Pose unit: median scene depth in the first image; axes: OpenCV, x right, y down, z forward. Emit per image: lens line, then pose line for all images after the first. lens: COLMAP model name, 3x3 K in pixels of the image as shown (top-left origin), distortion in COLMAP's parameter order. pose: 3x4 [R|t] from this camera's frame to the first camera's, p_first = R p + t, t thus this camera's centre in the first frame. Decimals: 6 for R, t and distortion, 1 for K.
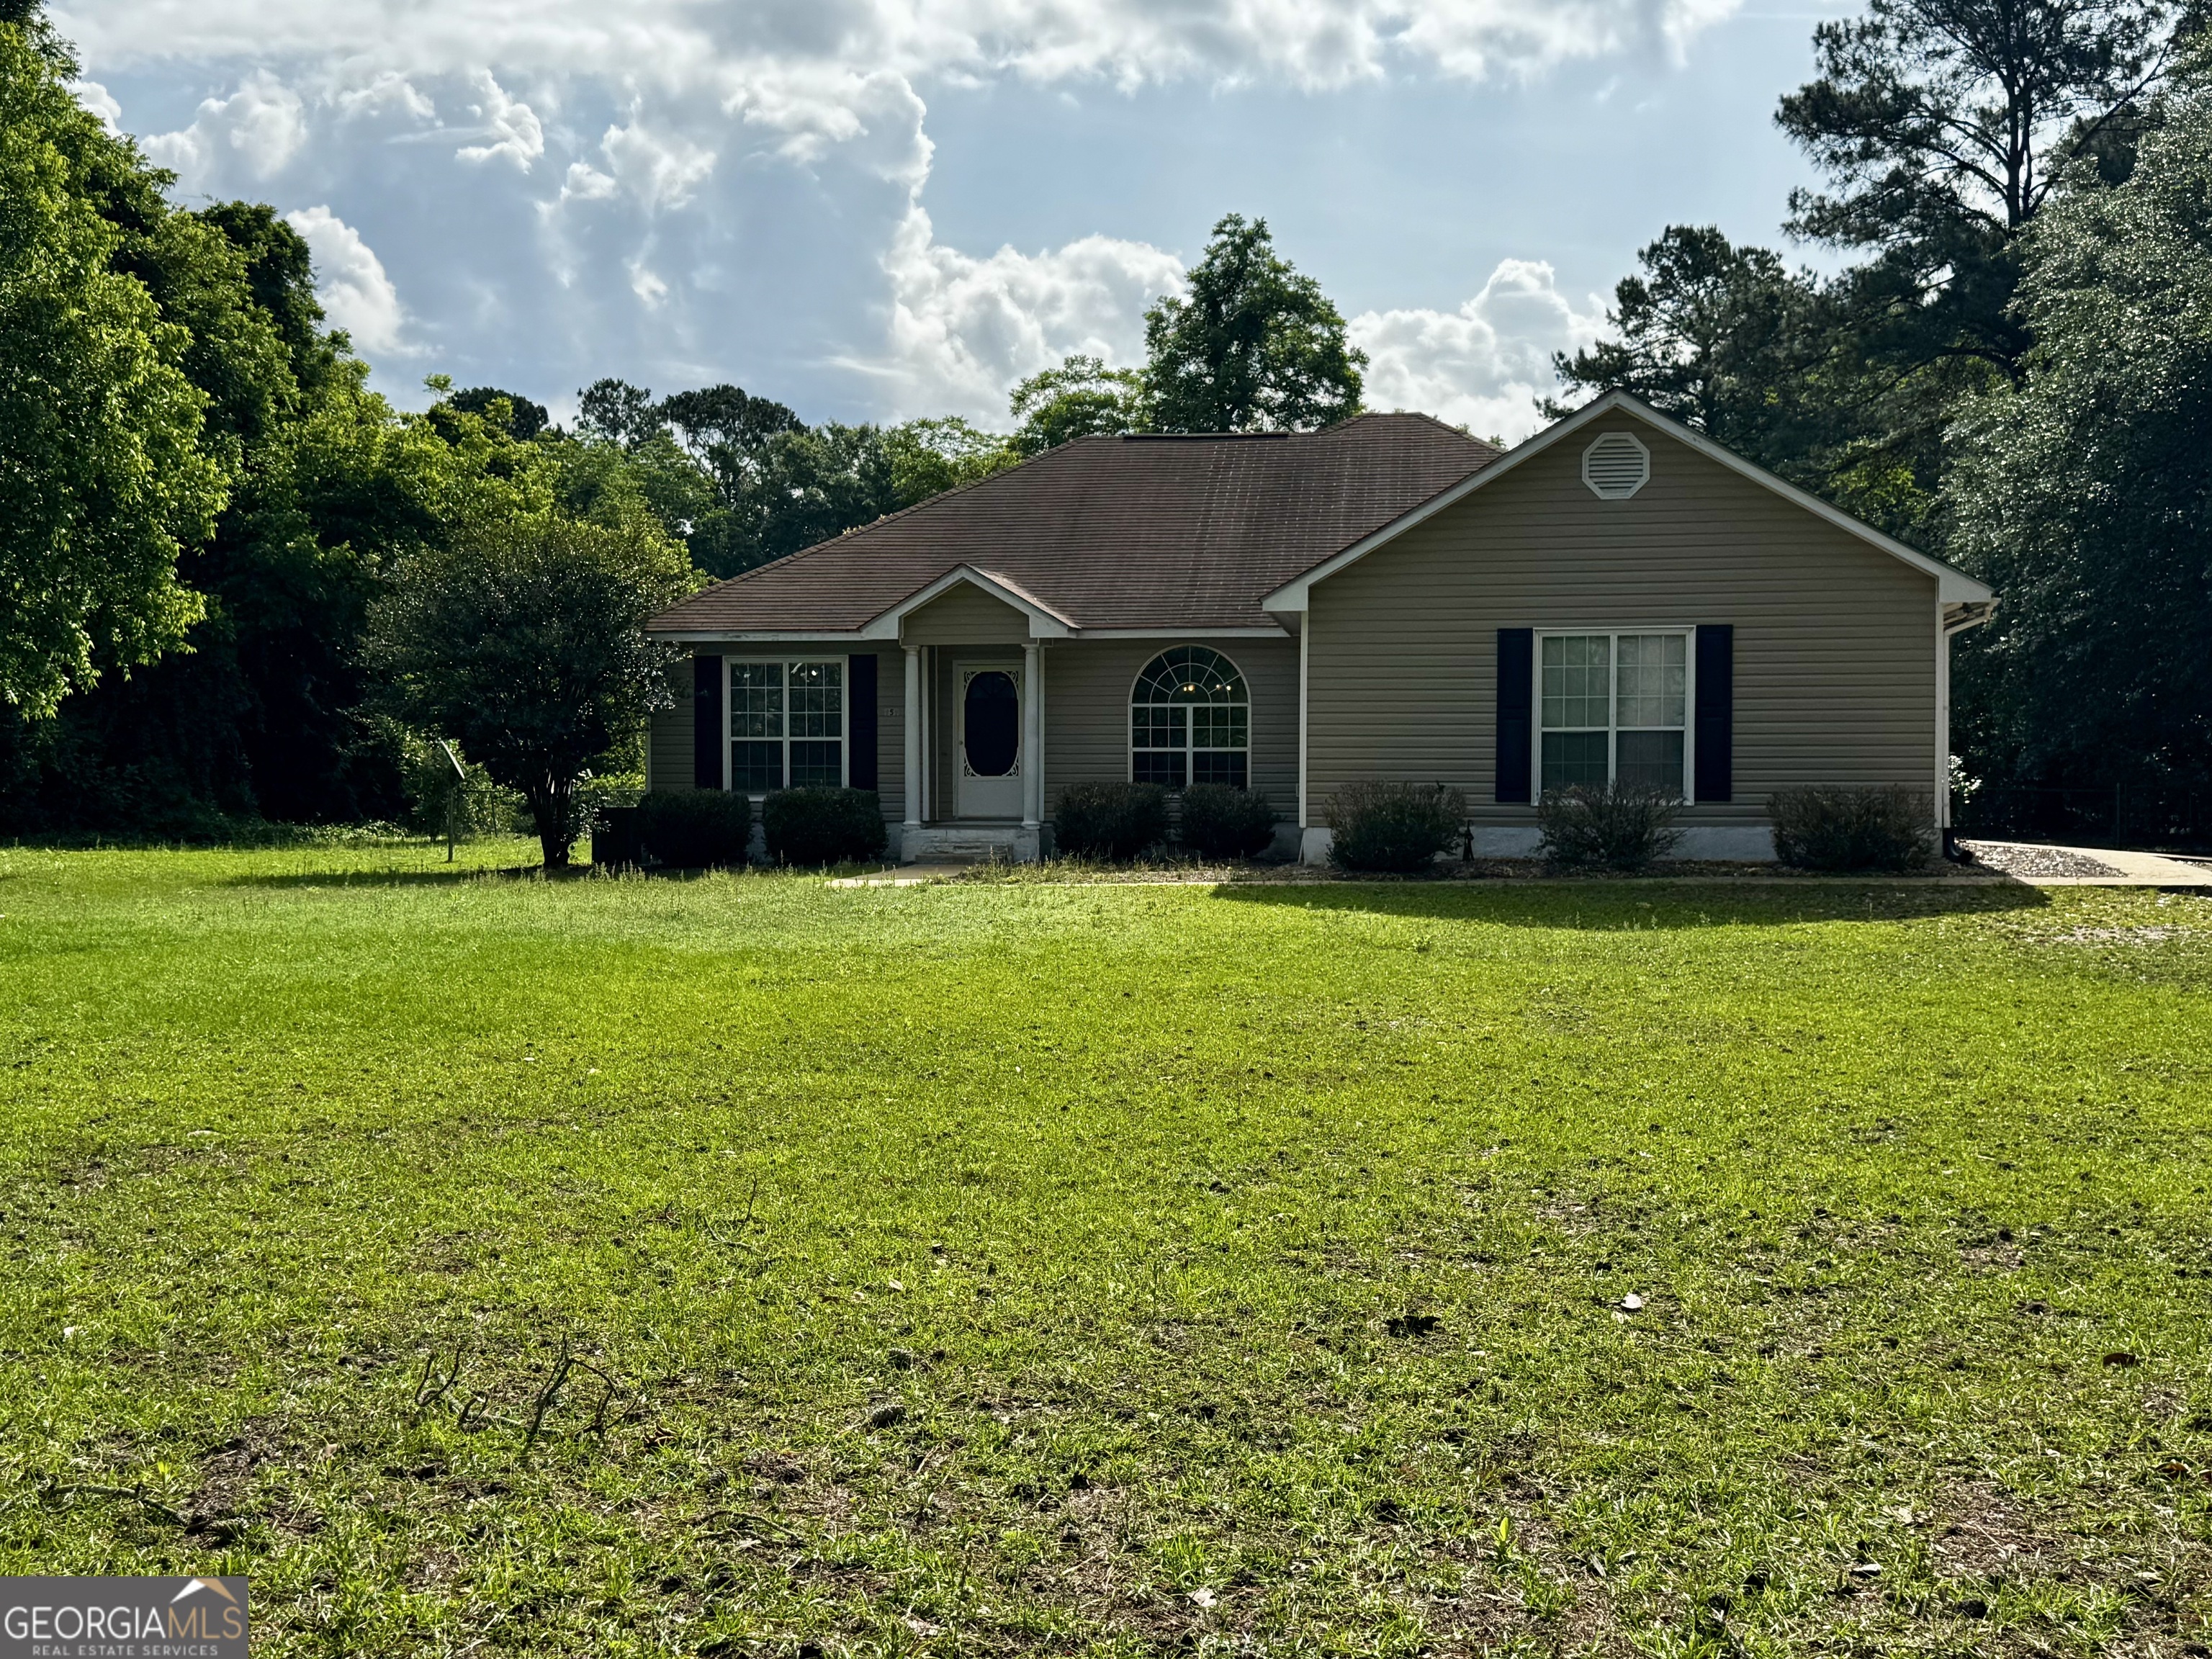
lens RADIAL K [[2365.6, 0, 1109.3], [0, 2365.6, 869.2], [0, 0, 1]] dist [0.154906, -0.342838]
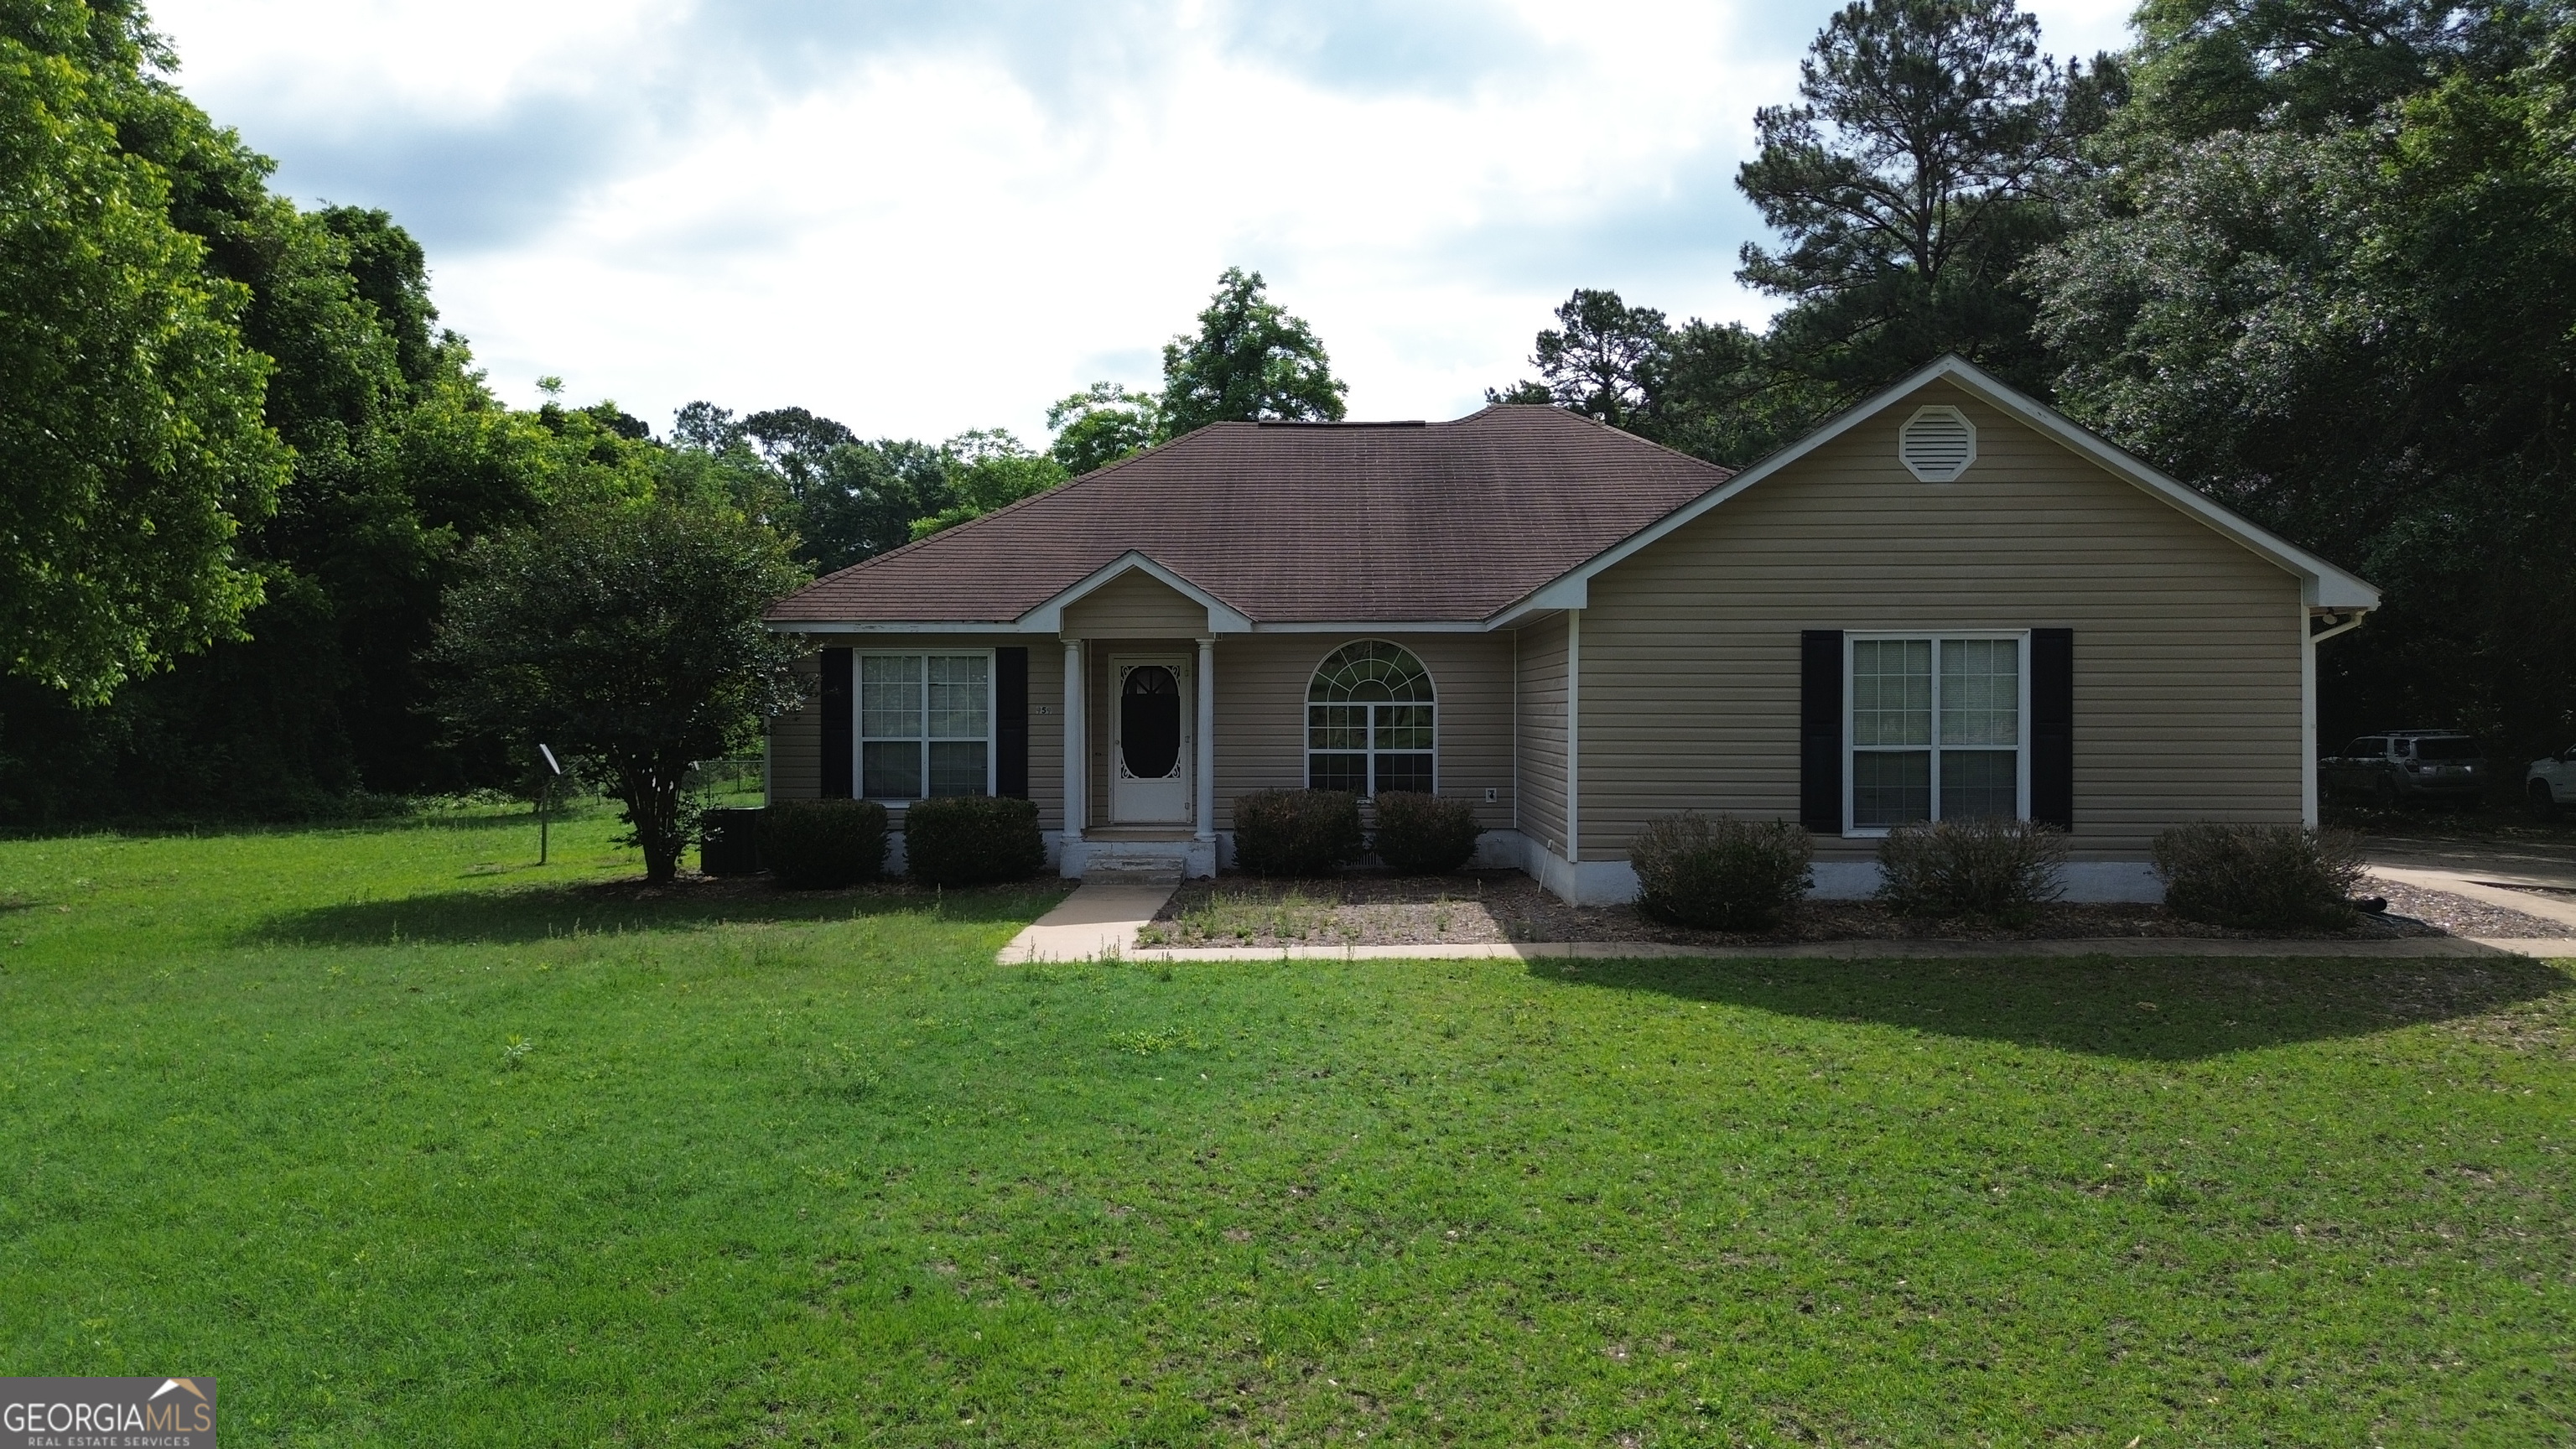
lens RADIAL K [[1794.9, 0, 1288.0], [0, 1794.9, 724.5], [0, 0, 1]] dist [0.065700, -0.059371]
pose [[0.993872, -0.000687, 0.110535, -0.042373], [0.004298, 0.999464, -0.032438, -0.021493], [-0.110454, 0.032715, 0.993343, 0.172056]]
